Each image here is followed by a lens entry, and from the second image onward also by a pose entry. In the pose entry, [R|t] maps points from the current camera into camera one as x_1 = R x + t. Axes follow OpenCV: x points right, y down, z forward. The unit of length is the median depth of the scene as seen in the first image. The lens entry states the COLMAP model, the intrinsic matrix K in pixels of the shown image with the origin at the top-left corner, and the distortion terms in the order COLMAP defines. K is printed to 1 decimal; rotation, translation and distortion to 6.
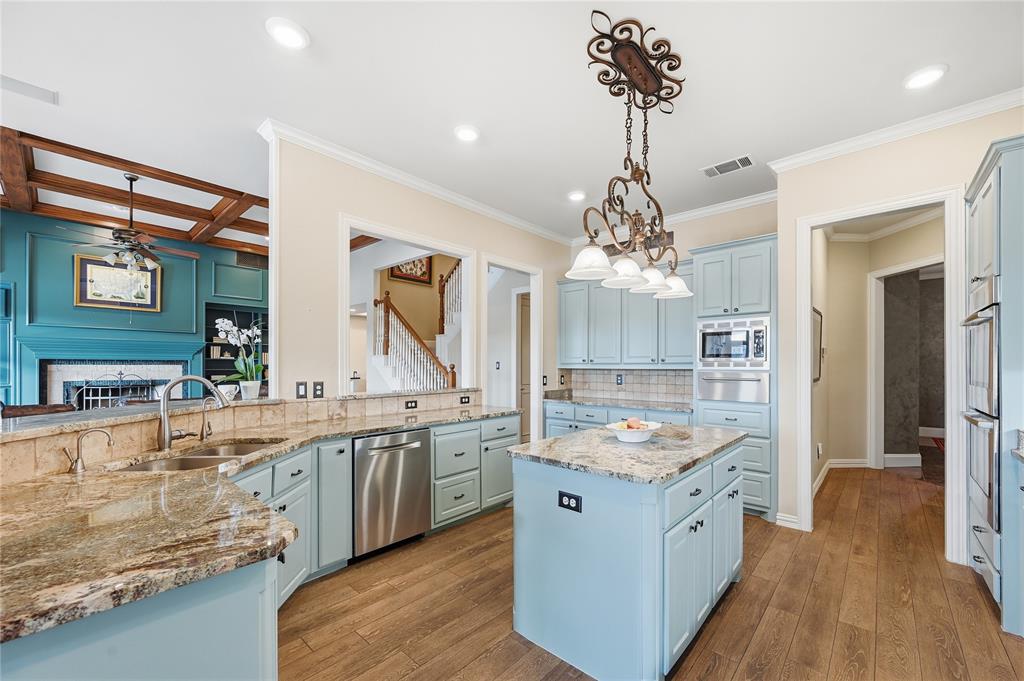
lens RADIAL K [[410.0, 0, 520.4], [0, 410.0, 364.6], [0, 0, 1]] dist [0.003597, 0.000130]
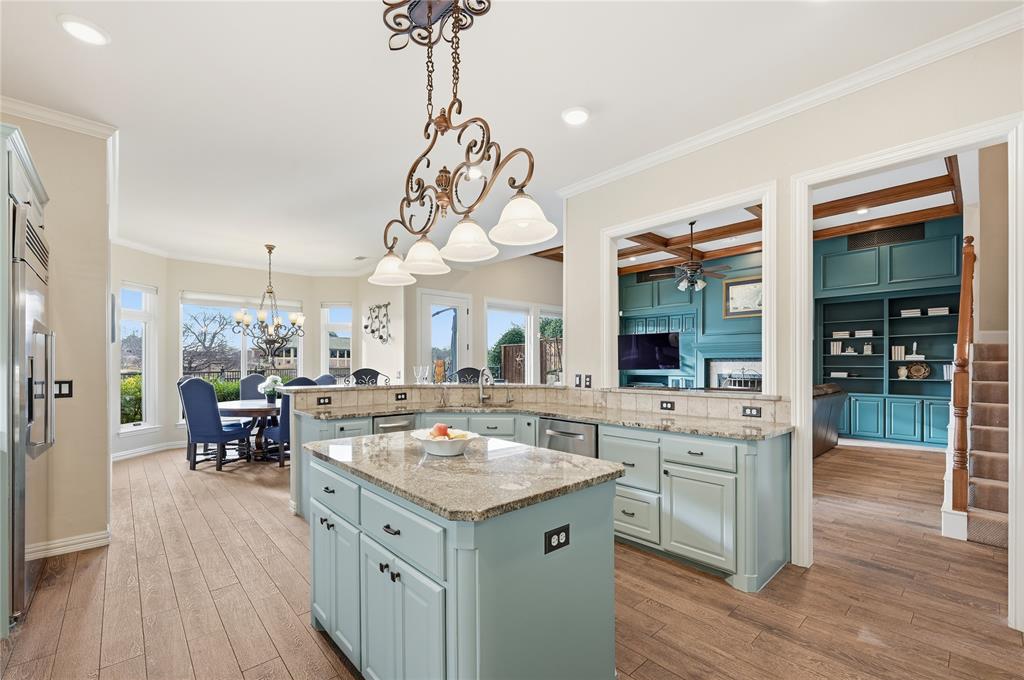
lens RADIAL K [[430.0, 0, 511.2], [0, 430.0, 364.6], [0, 0, 1]] dist [-0.002649, -0.000020]
pose [[-0.111735, 0.002756, -0.993734, 0.779315], [0.003898, 0.999990, 0.002335, 0.006337], [0.993730, -0.003613, -0.111745, 0.860148]]
